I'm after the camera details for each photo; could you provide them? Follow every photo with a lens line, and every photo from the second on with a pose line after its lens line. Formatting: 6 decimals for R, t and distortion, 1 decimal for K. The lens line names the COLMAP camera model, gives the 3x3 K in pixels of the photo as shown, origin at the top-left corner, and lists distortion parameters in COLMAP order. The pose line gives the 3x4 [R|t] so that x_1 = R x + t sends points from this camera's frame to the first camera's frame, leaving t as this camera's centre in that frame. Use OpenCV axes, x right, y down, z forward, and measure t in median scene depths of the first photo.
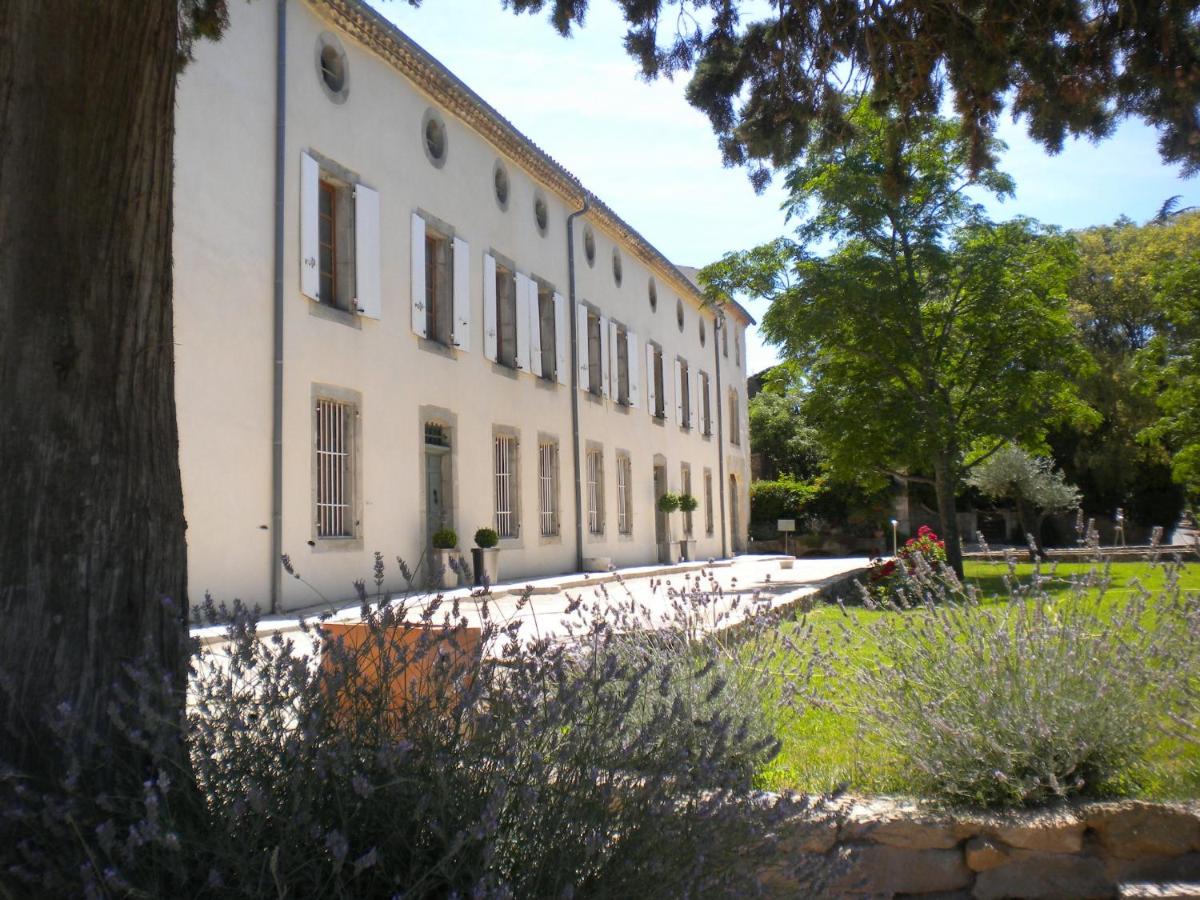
lens RADIAL K [[1282.2, 0, 600.0], [0, 1282.2, 450.0], [0, 0, 1]] dist [-0.126811, -0.034127]
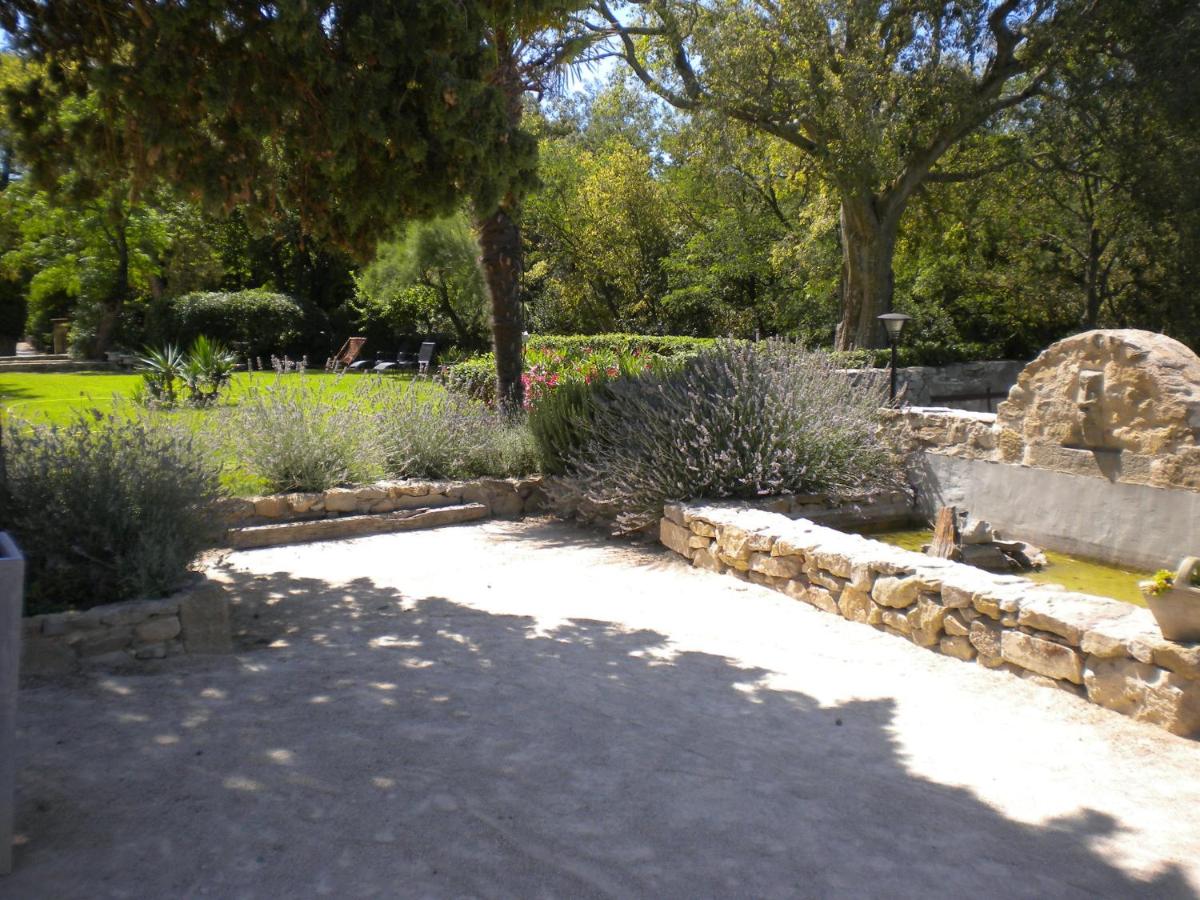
lens RADIAL K [[1282.2, 0, 600.0], [0, 1282.2, 450.0], [0, 0, 1]] dist [-0.126811, -0.034127]
pose [[0.622151, -0.058571, 0.780703, -0.115315], [-0.065587, 0.989793, 0.126524, -0.017603], [-0.780145, -0.129921, 0.611959, -0.111315]]
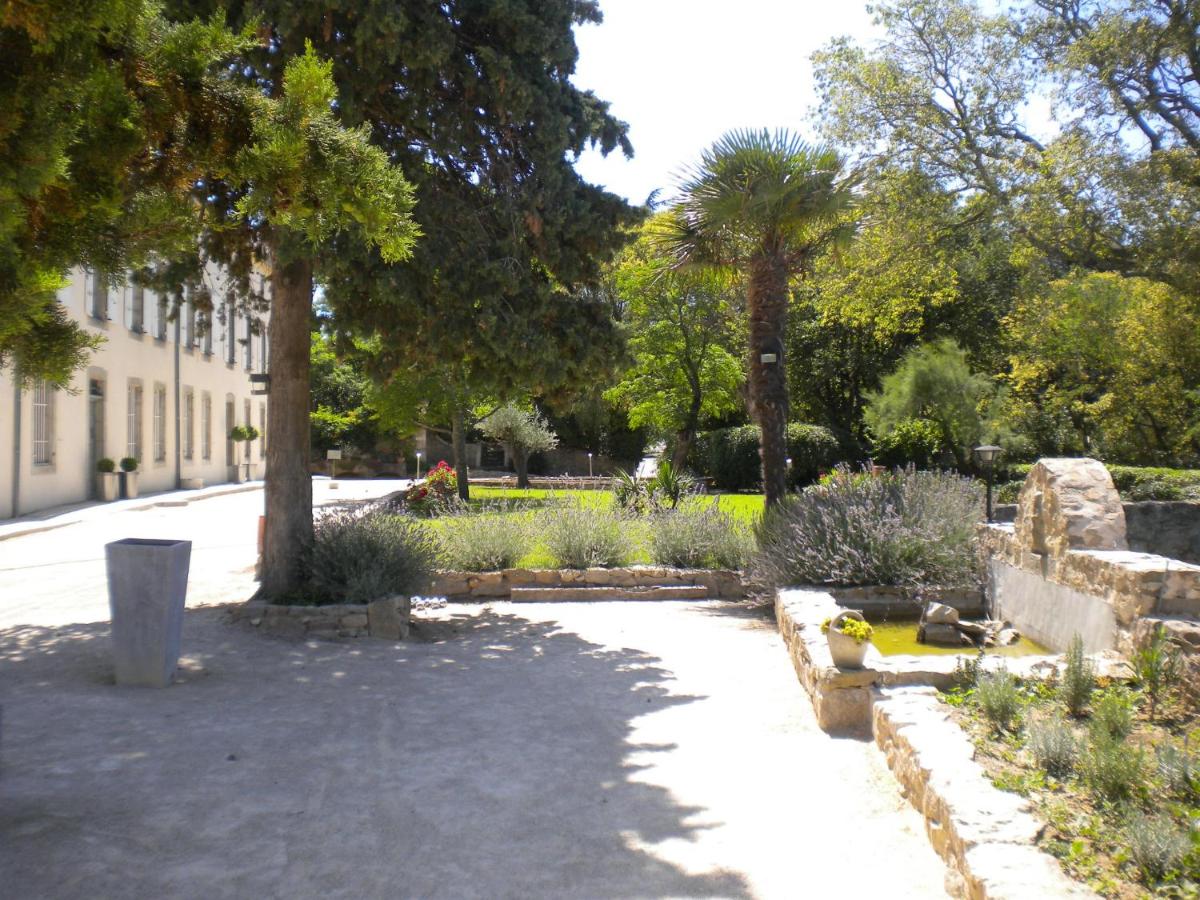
lens RADIAL K [[1282.2, 0, 600.0], [0, 1282.2, 450.0], [0, 0, 1]] dist [-0.126811, -0.034127]
pose [[0.928506, 0.024872, 0.370483, -0.079235], [-0.048964, 0.997243, 0.055765, -0.029671], [-0.368075, -0.069918, 0.927164, -0.273902]]
